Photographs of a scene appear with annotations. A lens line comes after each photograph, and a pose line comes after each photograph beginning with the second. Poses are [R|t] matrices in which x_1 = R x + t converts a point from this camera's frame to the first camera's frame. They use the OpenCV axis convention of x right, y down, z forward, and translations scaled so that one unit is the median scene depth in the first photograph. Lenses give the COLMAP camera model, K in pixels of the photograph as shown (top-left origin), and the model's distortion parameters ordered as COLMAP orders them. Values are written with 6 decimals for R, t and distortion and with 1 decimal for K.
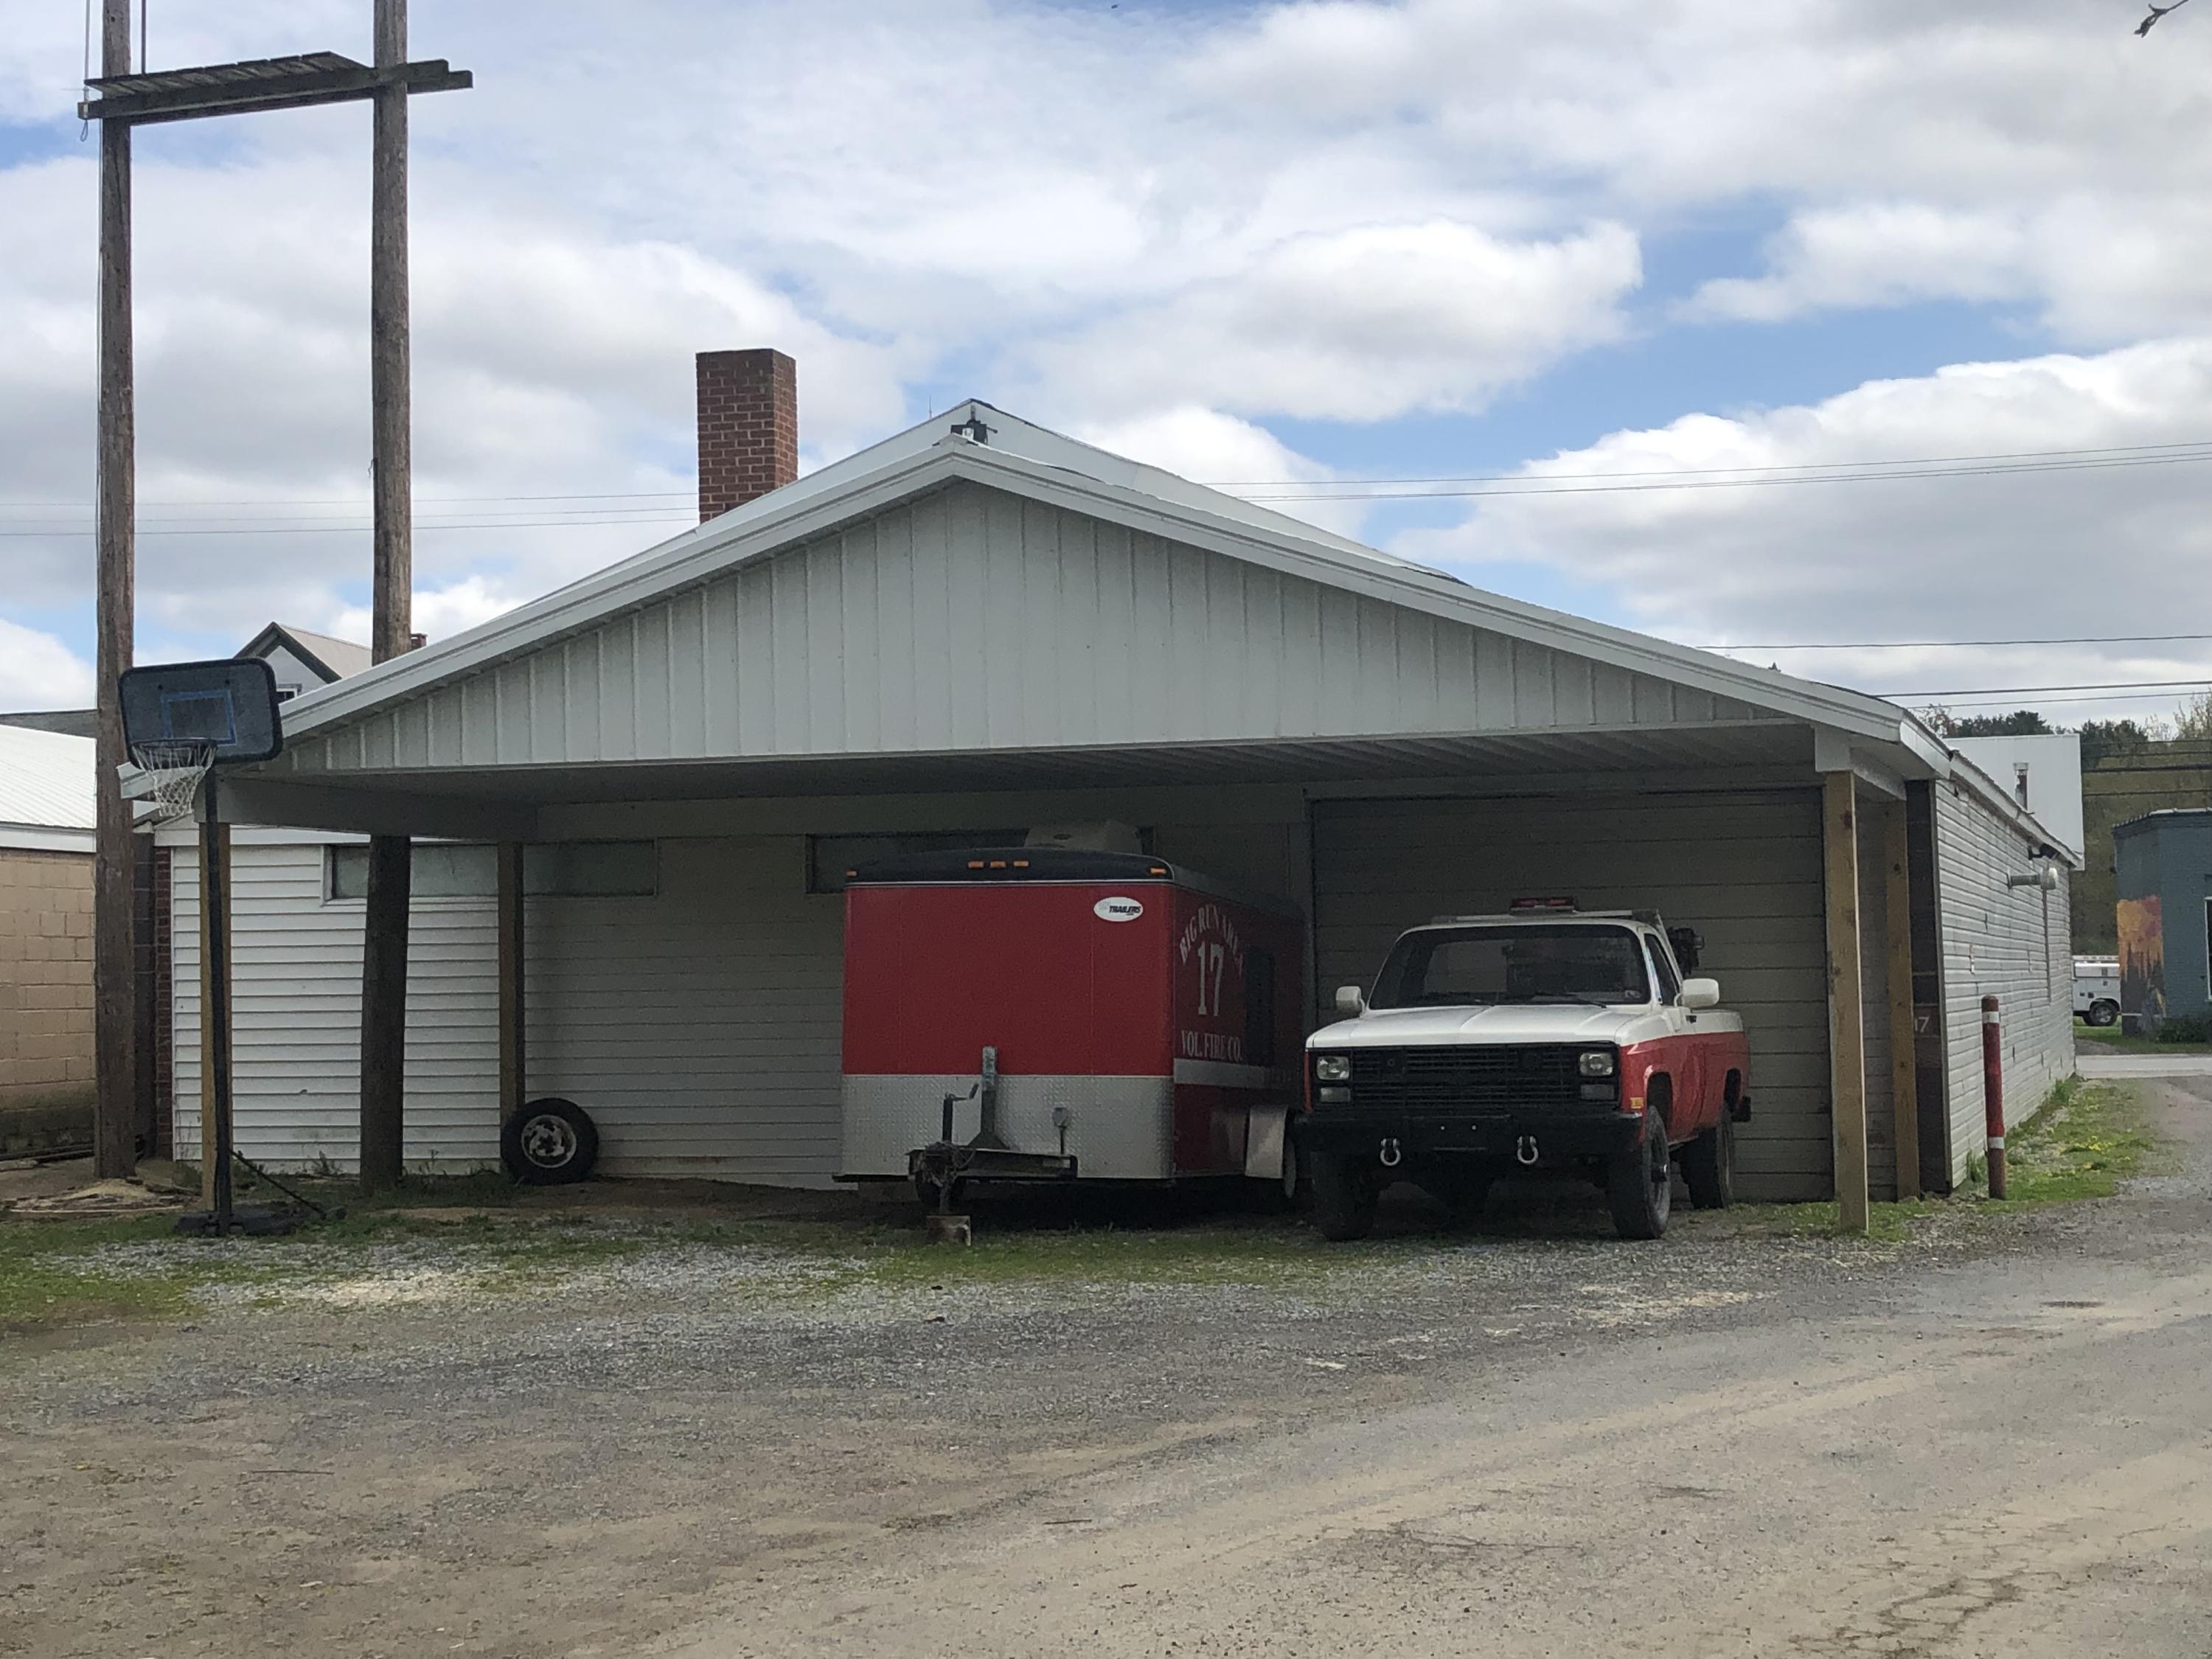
lens RADIAL K [[3242.1, 0, 1106.0], [0, 3242.1, 829.5], [0, 0, 1]] dist [0.174959, 0.044895]
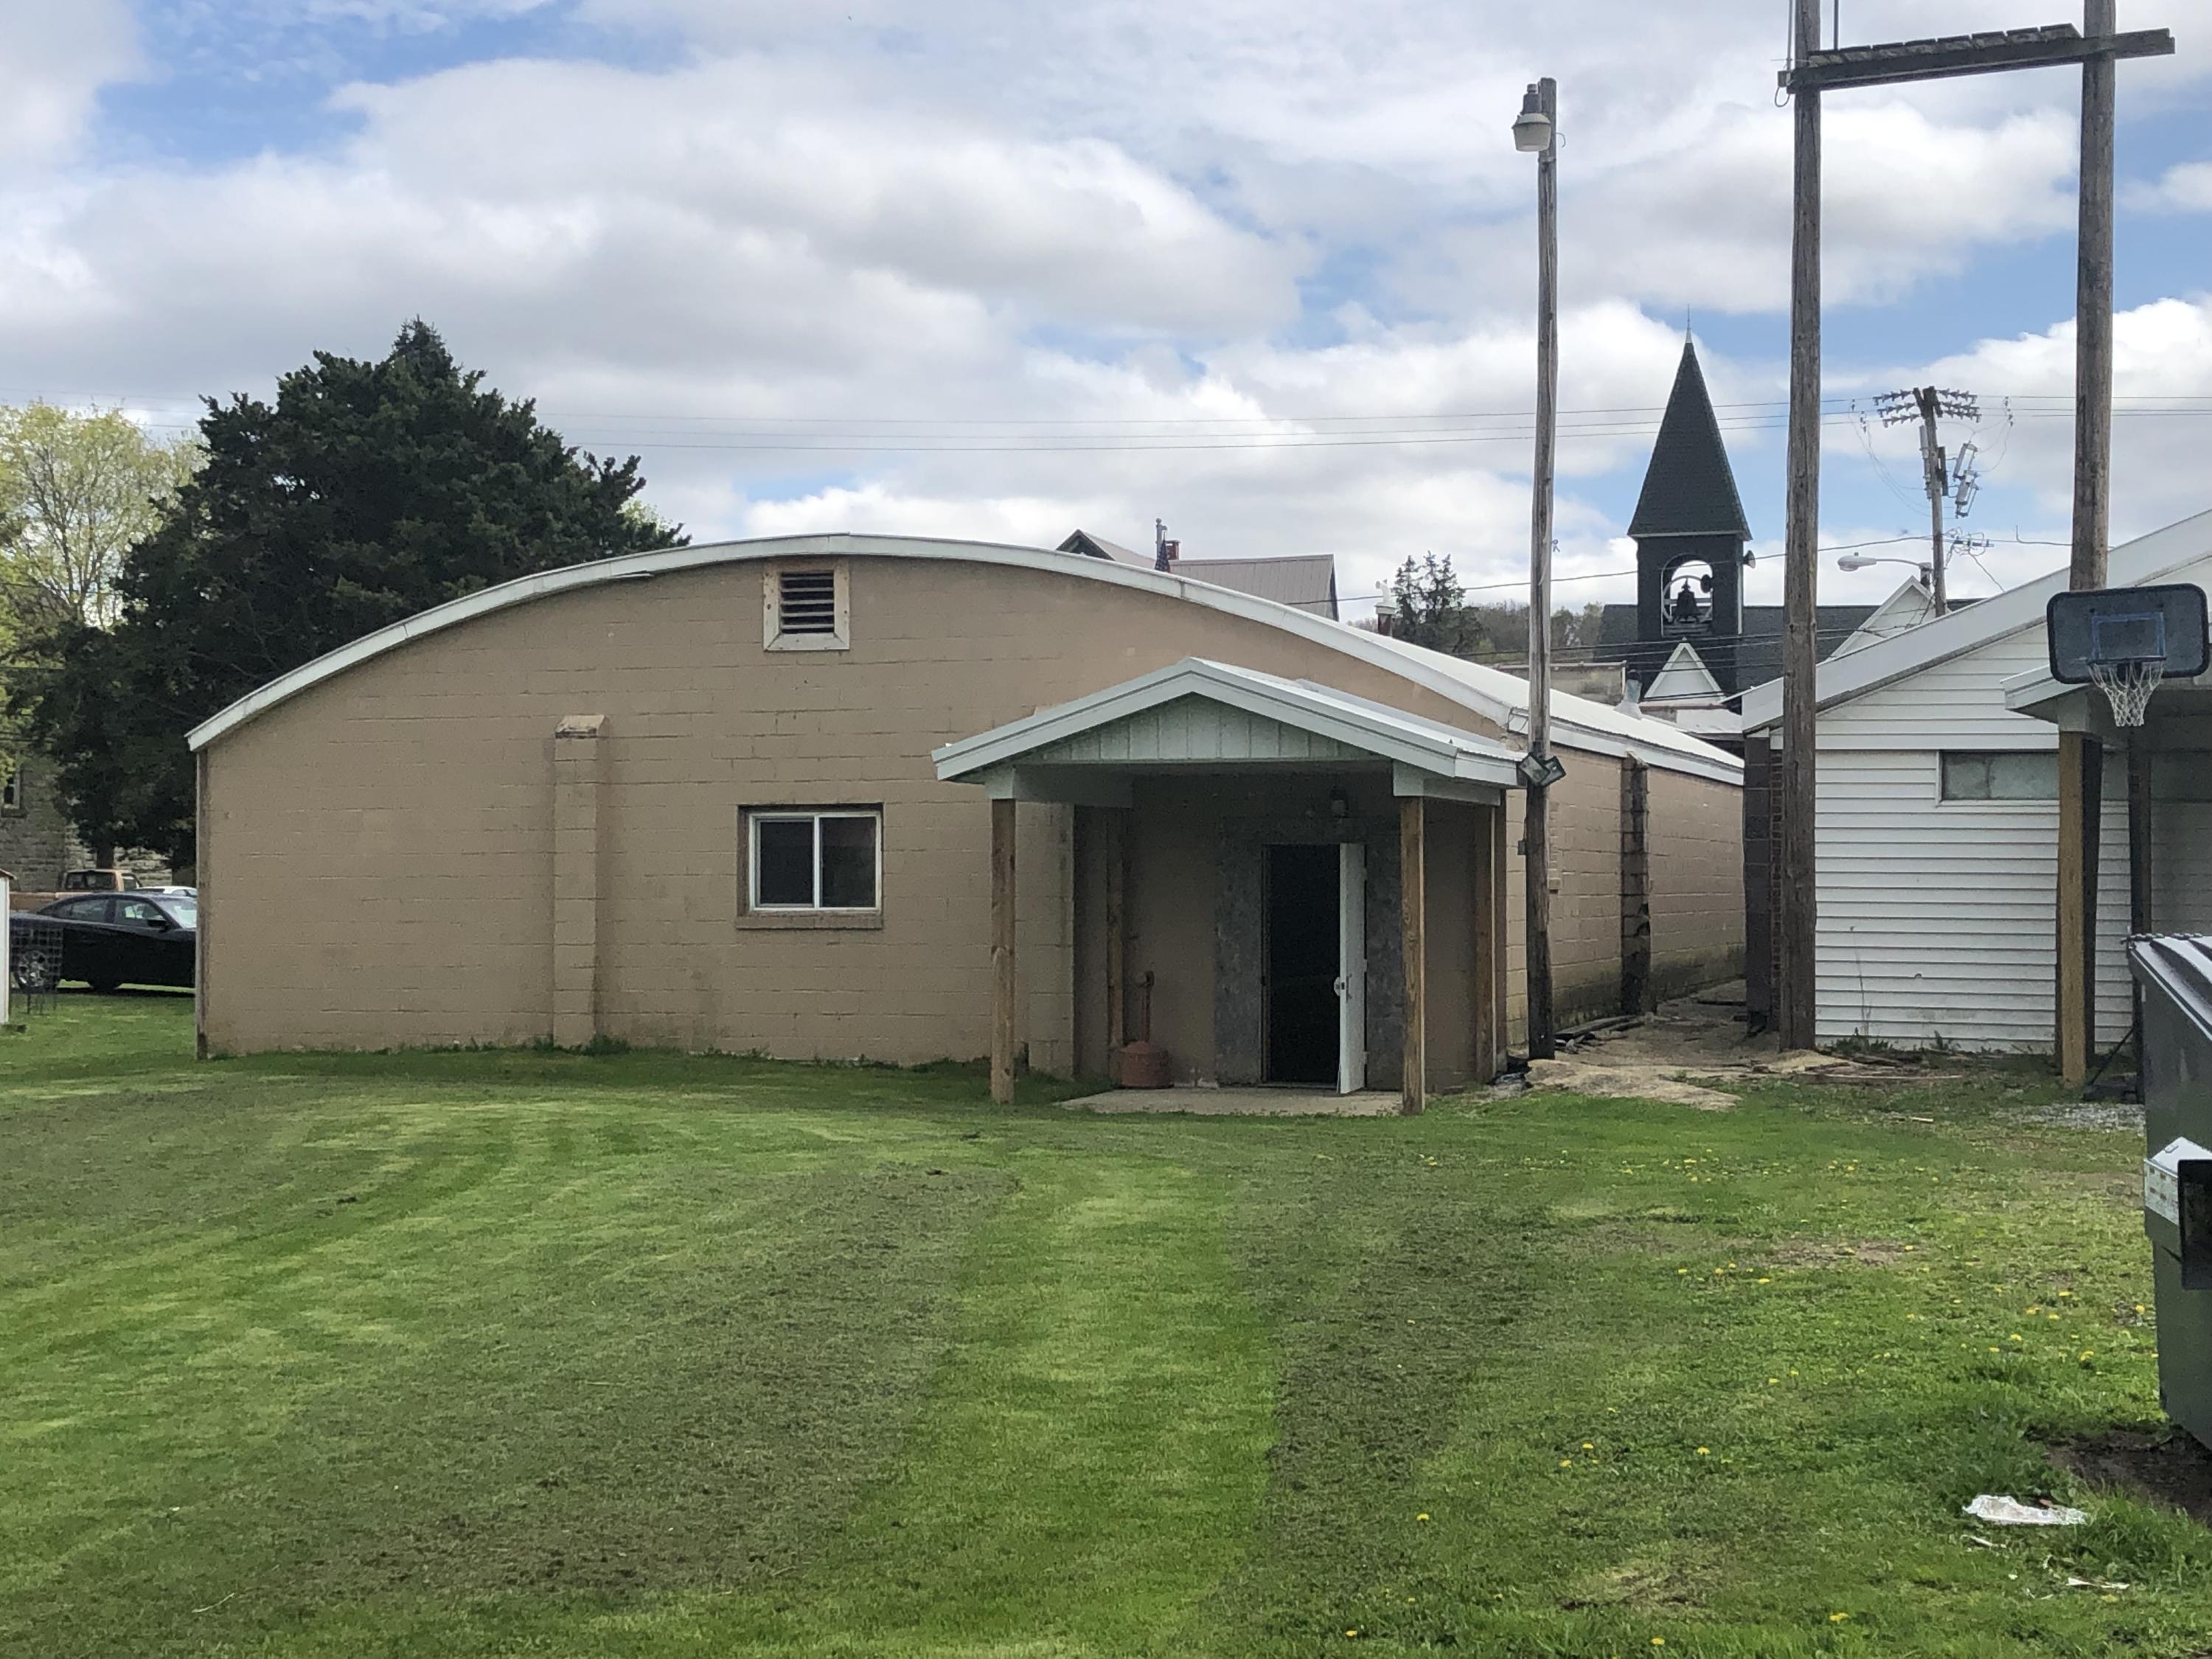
lens RADIAL K [[3322.5, 0, 1106.0], [0, 3322.5, 829.5], [0, 0, 1]] dist [0.106215, -0.008039]
pose [[0.990763, 0.018041, -0.134397, -0.374855], [-0.014162, 0.999457, 0.029761, 0.001825], [0.134861, -0.027583, 0.990481, -0.144873]]
